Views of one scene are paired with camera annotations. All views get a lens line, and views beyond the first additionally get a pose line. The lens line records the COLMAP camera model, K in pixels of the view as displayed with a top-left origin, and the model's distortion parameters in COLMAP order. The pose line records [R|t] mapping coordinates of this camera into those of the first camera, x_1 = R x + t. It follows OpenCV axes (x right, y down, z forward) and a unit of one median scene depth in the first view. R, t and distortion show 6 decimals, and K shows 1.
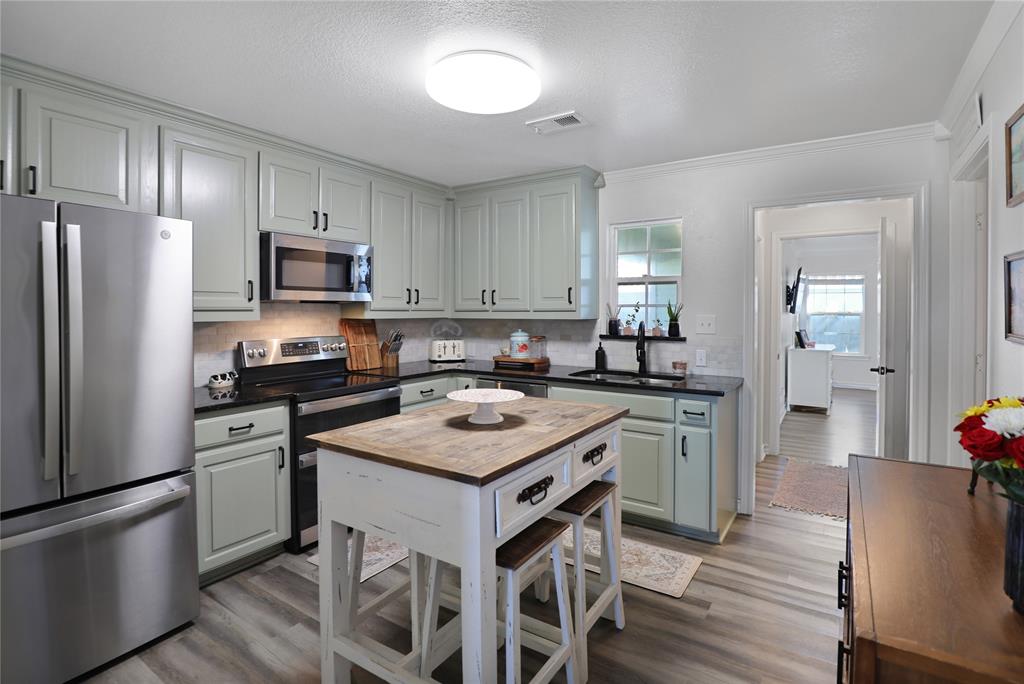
lens RADIAL K [[502.2, 0, 524.8], [0, 502.2, 313.8], [0, 0, 1]] dist [-0.022667, 0.000656]
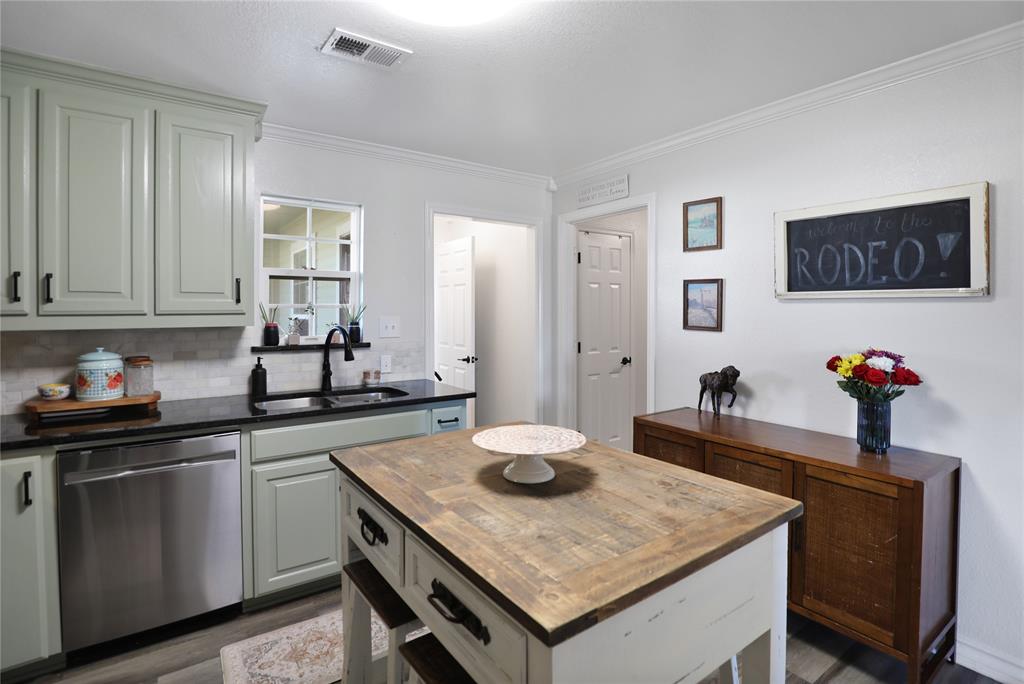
lens RADIAL K [[502.2, 0, 524.8], [0, 502.2, 313.8], [0, 0, 1]] dist [-0.022667, 0.000656]
pose [[0.356473, -0.008779, 0.934264, -0.400803], [0.006518, 0.999955, 0.006910, -0.008073], [-0.934283, 0.003626, 0.356514, 0.420173]]
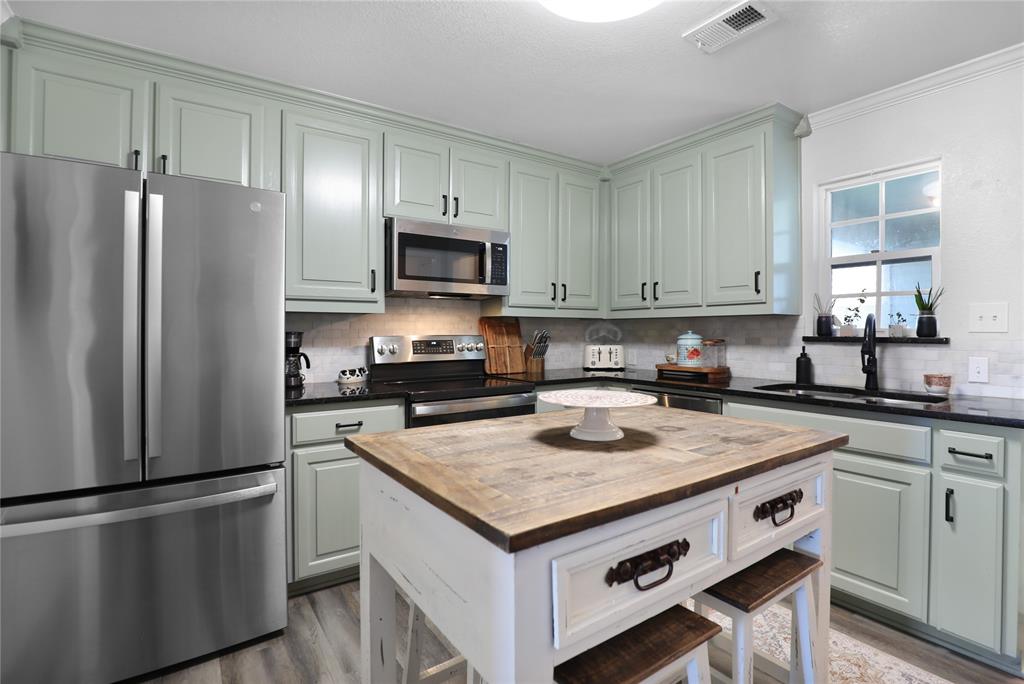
lens RADIAL K [[496.0, 0, 516.4], [0, 496.0, 336.3], [0, 0, 1]] dist [-0.026504, 0.000152]
pose [[0.923260, 0.002282, -0.384168, 0.042381], [-0.001279, 0.999995, 0.002866, 0.043331], [0.384173, -0.002154, 0.923259, 0.194149]]
